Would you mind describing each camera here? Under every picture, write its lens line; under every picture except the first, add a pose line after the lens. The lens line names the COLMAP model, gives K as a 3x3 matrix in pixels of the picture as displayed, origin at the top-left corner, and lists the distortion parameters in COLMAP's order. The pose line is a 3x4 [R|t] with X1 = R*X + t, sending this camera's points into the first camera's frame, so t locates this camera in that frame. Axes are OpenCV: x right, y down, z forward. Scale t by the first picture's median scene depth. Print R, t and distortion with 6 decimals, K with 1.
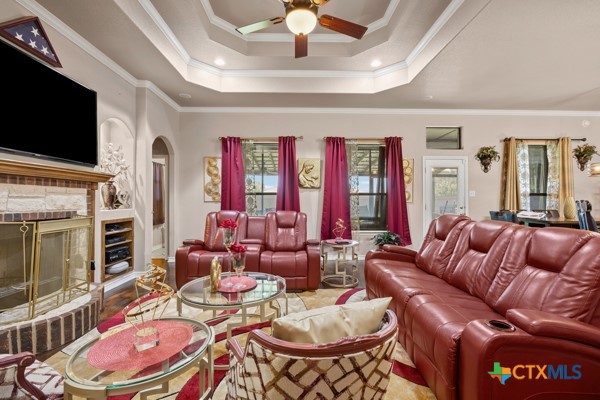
lens RADIAL K [[271.0, 0, 300.5], [0, 271.0, 200.7], [0, 0, 1]] dist [-0.012779, -0.000588]
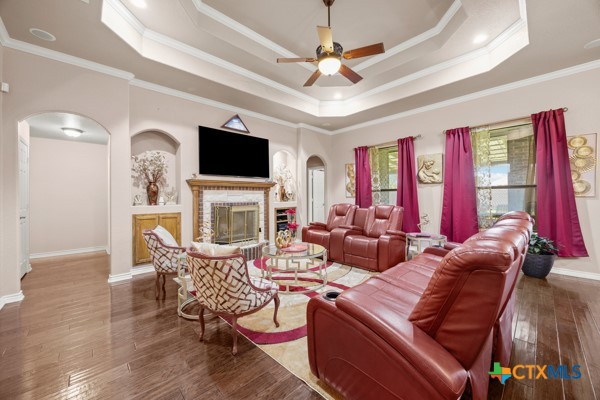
lens RADIAL K [[232.0, 0, 298.2], [0, 232.0, 195.9], [0, 0, 1]] dist [0.011279, 0.000022]
pose [[0.669846, -0.008006, -0.742457, 0.440415], [0.008646, 0.999958, -0.002982, -0.000486], [0.742449, -0.004422, 0.669888, 0.044931]]
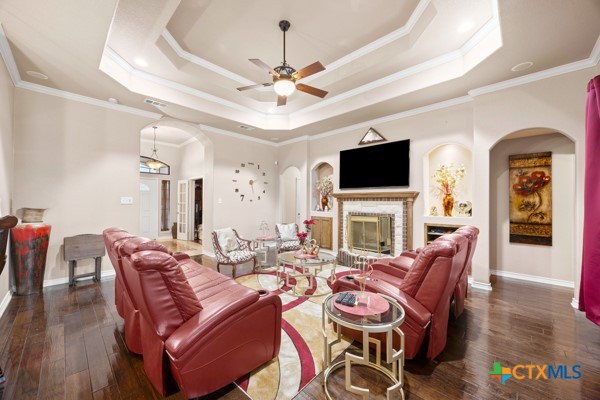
lens RADIAL K [[232.0, 0, 296.5], [0, 232.0, 200.5], [0, 0, 1]] dist [0.011279, 0.000022]
pose [[-0.713320, -0.012677, -0.700724, 0.479075], [-0.010190, 0.999918, -0.007716, -0.024053], [0.700765, 0.001636, -0.713391, 1.118693]]
